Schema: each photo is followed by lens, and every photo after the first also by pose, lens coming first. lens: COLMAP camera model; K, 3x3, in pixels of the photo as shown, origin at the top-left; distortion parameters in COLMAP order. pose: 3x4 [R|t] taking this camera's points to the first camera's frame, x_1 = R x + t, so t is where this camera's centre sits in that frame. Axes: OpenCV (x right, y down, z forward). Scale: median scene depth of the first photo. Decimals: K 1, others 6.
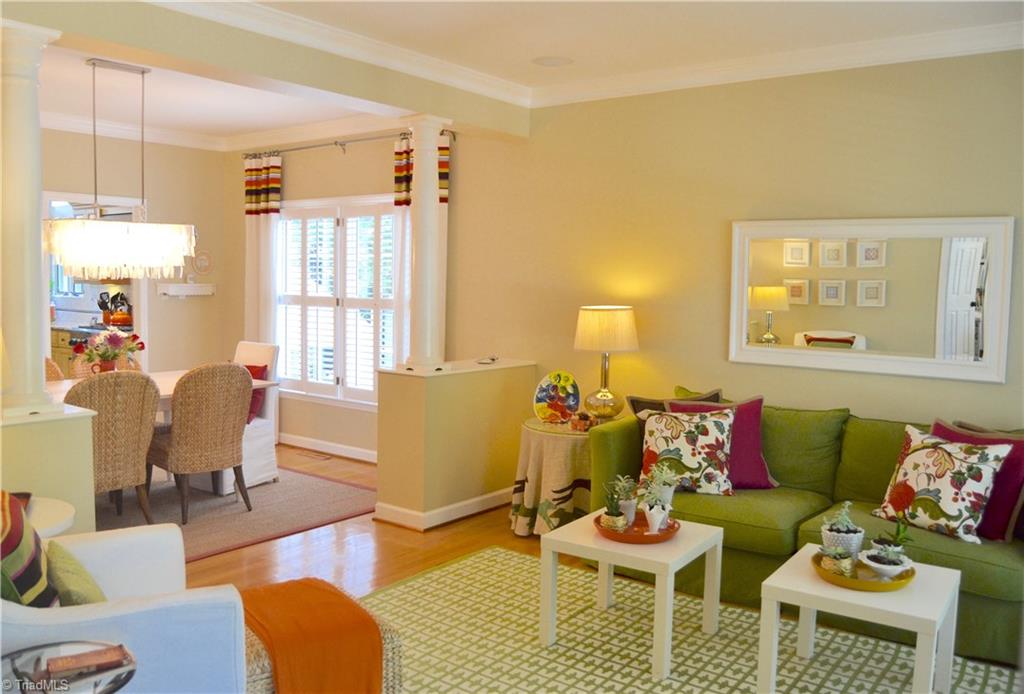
lens RADIAL K [[834.0, 0, 512.0], [0, 834.0, 347.0], [0, 0, 1]] dist [-0.106371, -0.001781]
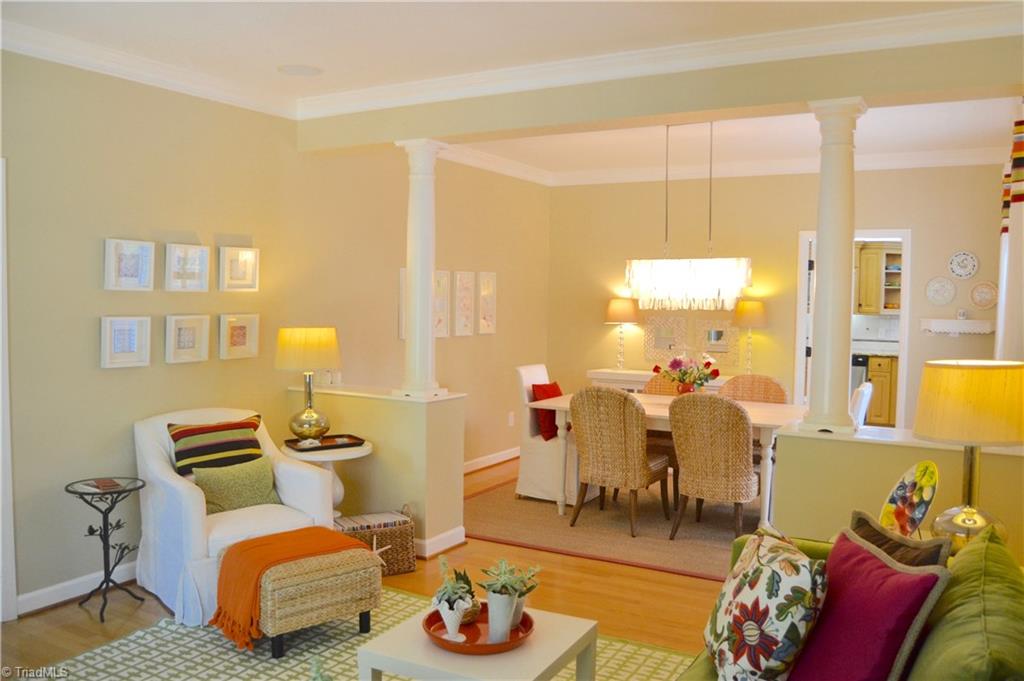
lens RADIAL K [[830.3, 0, 512.0], [0, 830.3, 340.5], [0, 0, 1]] dist [-0.077942, 0.003864]
pose [[0.134439, 0.036454, -0.990251, 0.637787], [-0.092624, 0.995410, 0.024069, -0.048990], [0.986583, 0.088485, 0.137199, 0.636881]]
